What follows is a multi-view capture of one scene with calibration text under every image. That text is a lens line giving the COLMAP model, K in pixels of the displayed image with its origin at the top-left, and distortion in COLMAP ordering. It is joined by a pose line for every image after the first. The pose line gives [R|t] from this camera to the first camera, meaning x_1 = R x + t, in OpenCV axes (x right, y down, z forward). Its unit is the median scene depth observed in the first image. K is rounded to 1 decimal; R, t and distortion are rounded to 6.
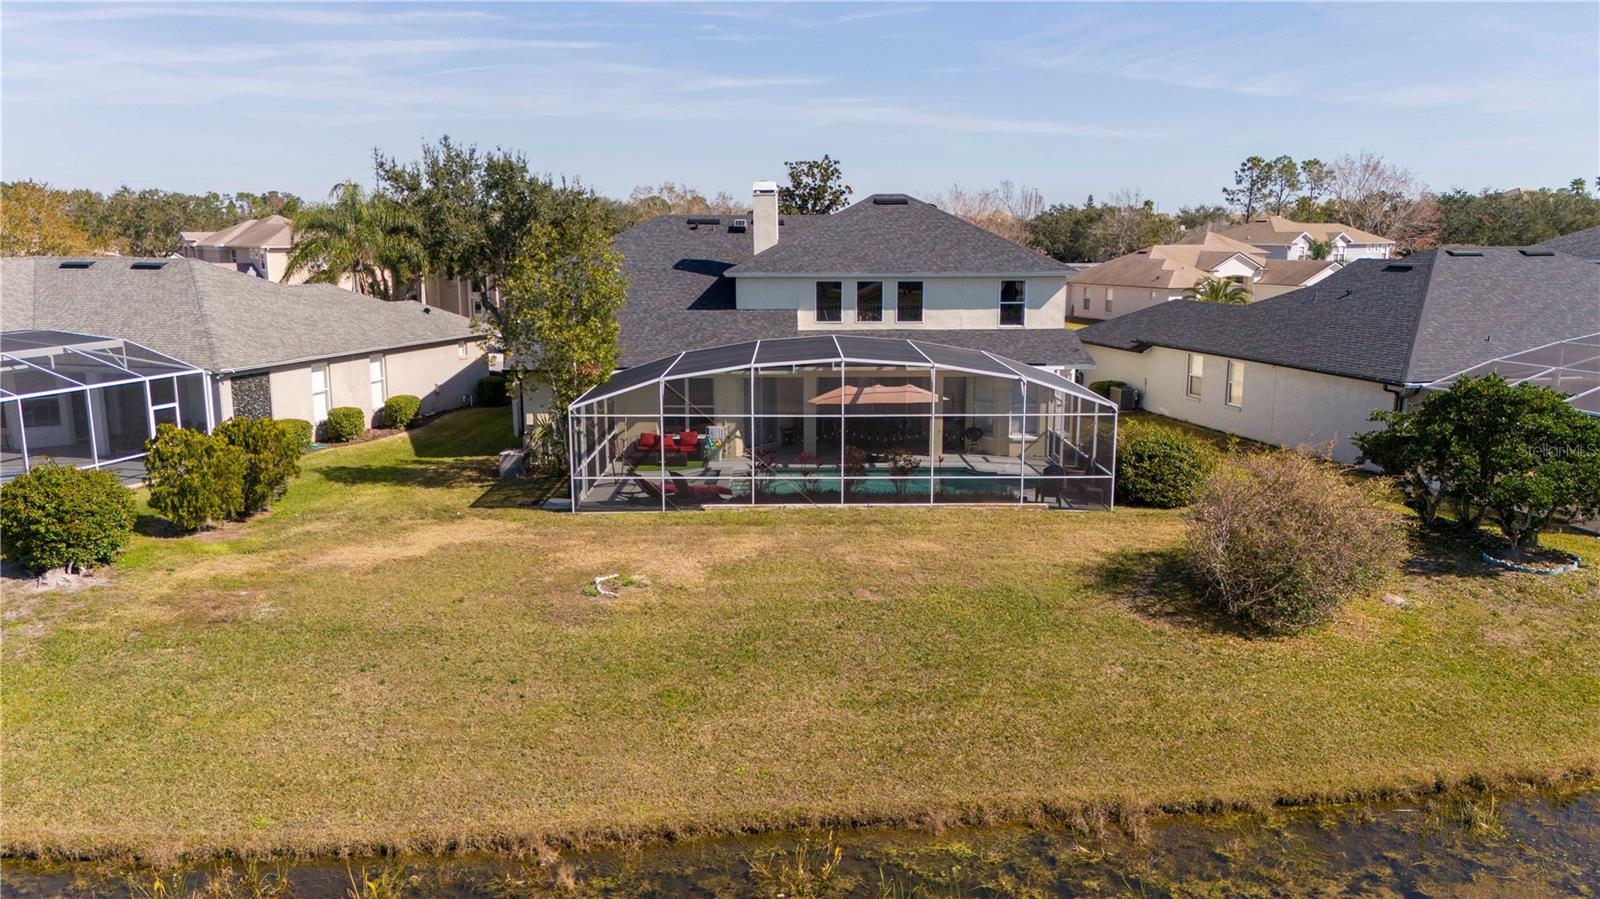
lens RADIAL K [[1173.7, 0, 800.0], [0, 1173.7, 449.5], [0, 0, 1]] dist [0.073046, -0.063330]
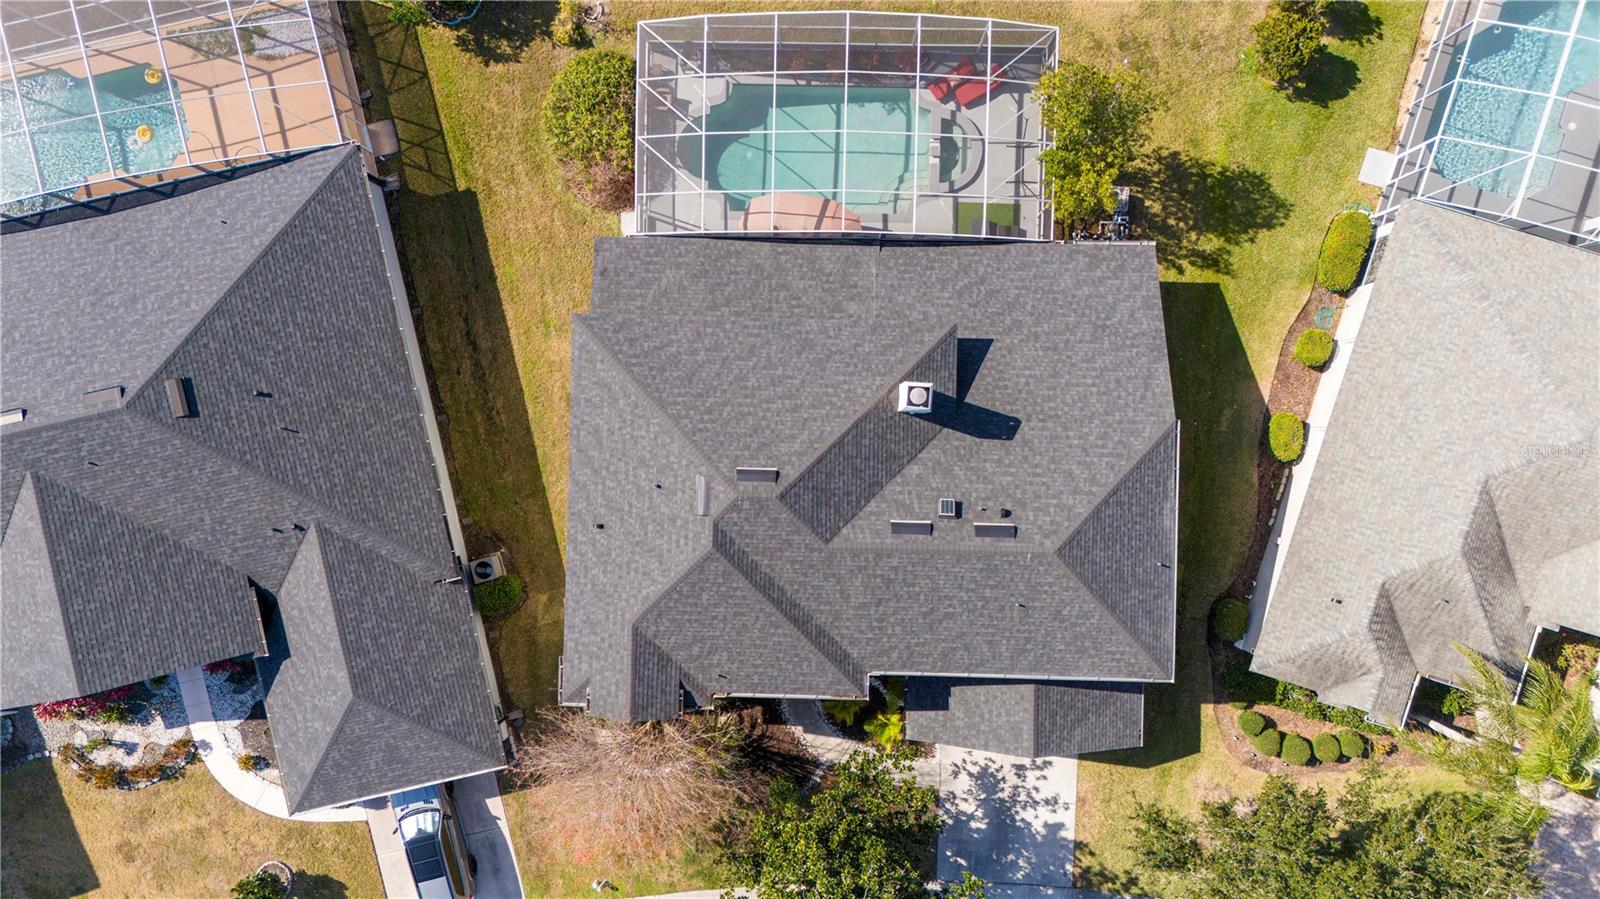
lens RADIAL K [[1173.7, 0, 800.0], [0, 1173.7, 449.5], [0, 0, 1]] dist [0.073046, -0.063330]
pose [[-0.999190, -0.031527, 0.025027, 0.031416], [0.030721, -0.195518, 0.980219, -1.057310], [-0.026010, 0.980193, 0.196328, 0.900901]]
